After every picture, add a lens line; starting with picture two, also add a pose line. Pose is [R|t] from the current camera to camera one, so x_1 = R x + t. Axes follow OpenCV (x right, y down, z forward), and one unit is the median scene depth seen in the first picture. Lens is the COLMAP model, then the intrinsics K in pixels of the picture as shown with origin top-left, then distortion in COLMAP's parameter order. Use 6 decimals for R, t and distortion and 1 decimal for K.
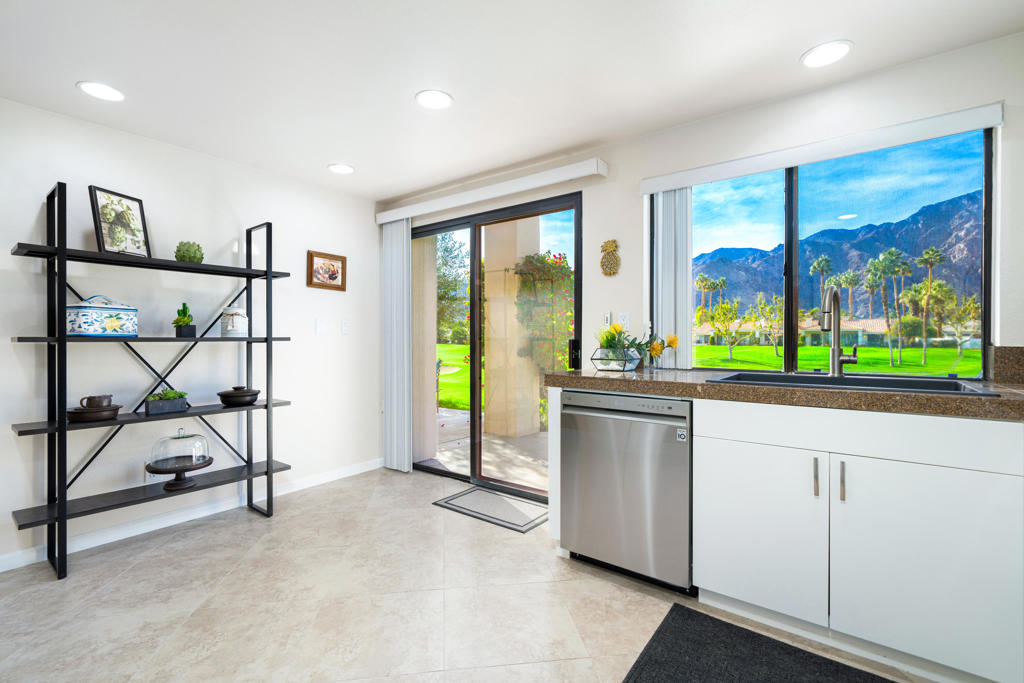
lens RADIAL K [[451.9, 0, 506.5], [0, 451.9, 340.4], [0, 0, 1]] dist [0.000441, 0.000000]
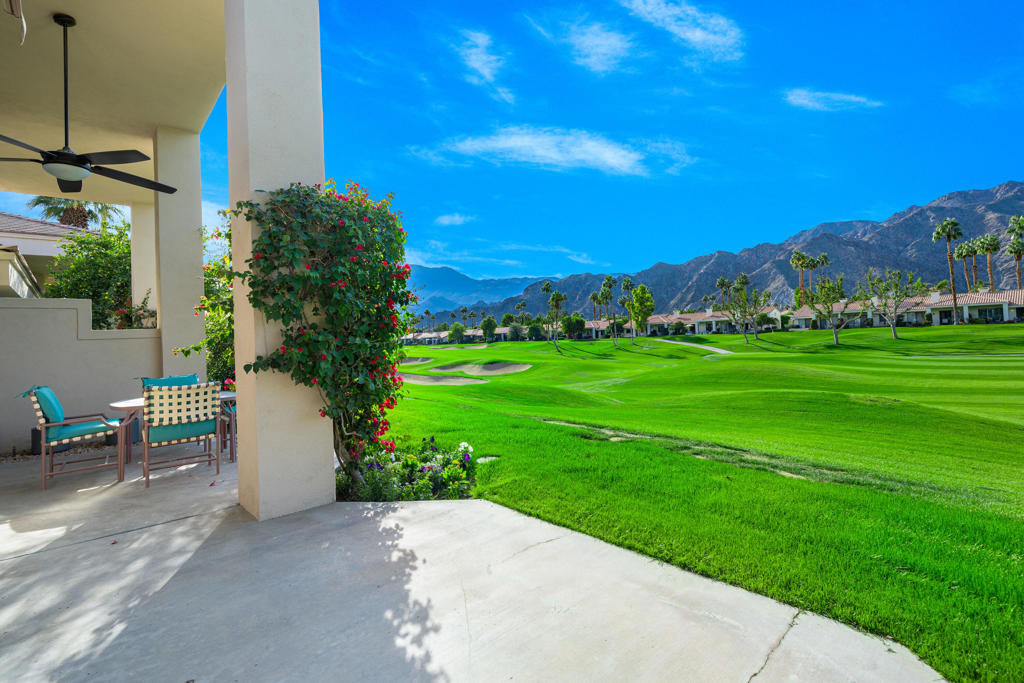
lens RADIAL K [[451.9, 0, 522.2], [0, 451.9, 324.6], [0, 0, 1]] dist [0.000441, 0.000000]
pose [[0.986517, -0.048969, -0.156158, 0.250630], [0.044956, 0.998564, -0.029129, 0.006179], [0.157360, 0.021716, 0.987302, 0.296859]]
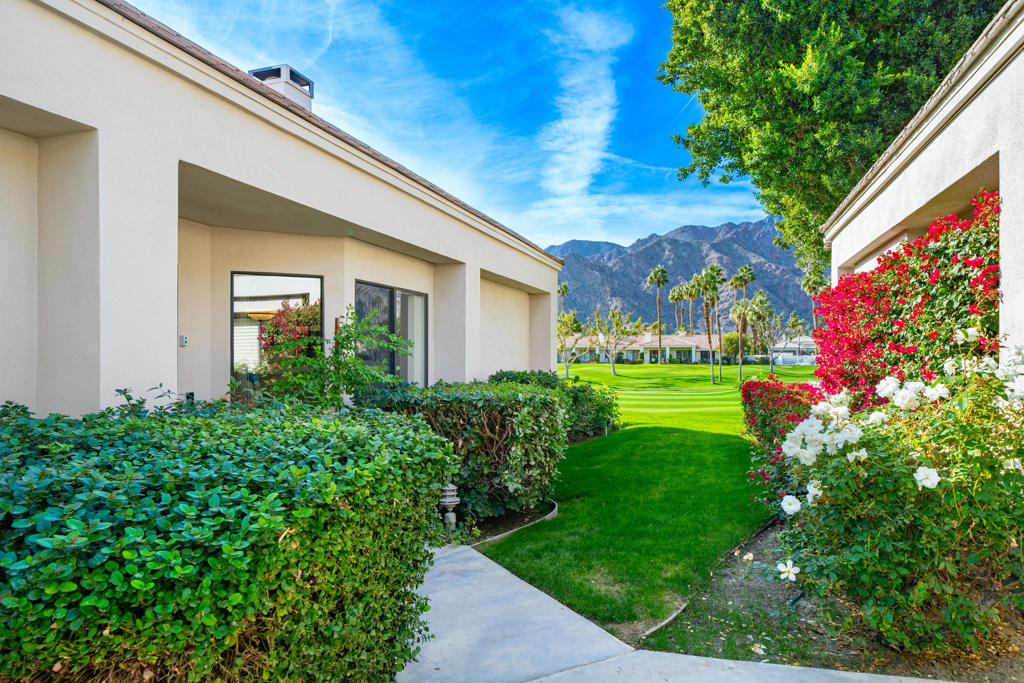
lens RADIAL K [[643.8, 0, 513.0], [0, 643.8, 360.6], [0, 0, 1]] dist [0.021581, -0.000837]
pose [[0.941224, -0.002915, 0.337771, -0.198180], [0.000936, 0.999981, 0.006020, -0.012155], [-0.337782, -0.005350, 0.941209, -1.065105]]
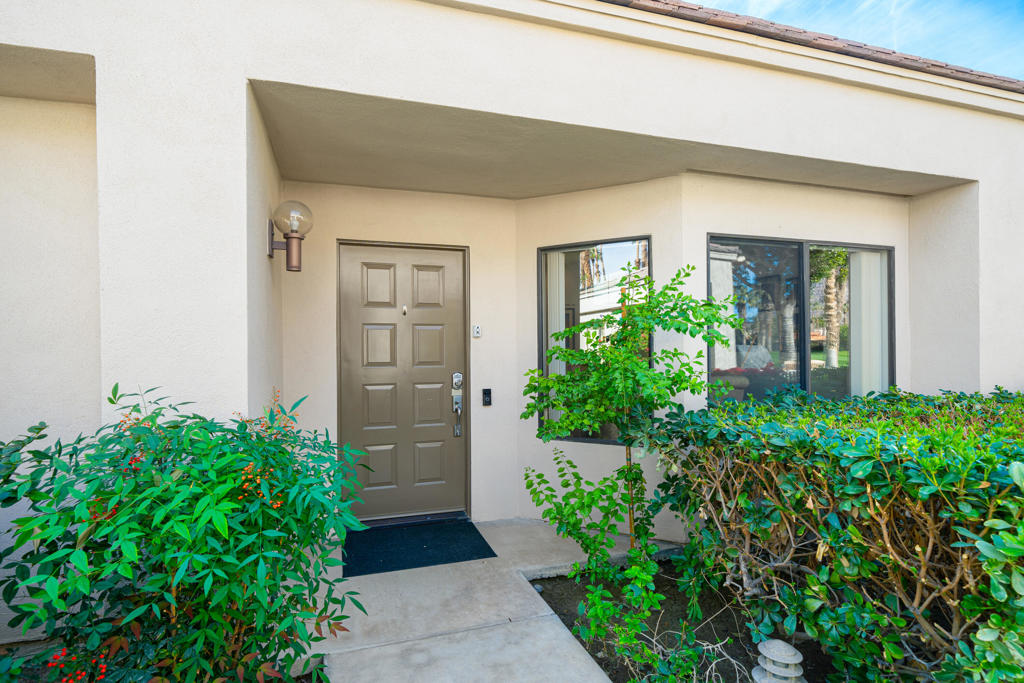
lens RADIAL K [[475.0, 0, 510.4], [0, 475.0, 345.1], [0, 0, 1]] dist [0.001807, -0.000509]
pose [[0.806006, -0.010273, -0.591818, 2.948859], [0.003128, 0.999909, -0.013098, 0.030071], [0.591899, 0.008706, 0.805965, 5.619891]]
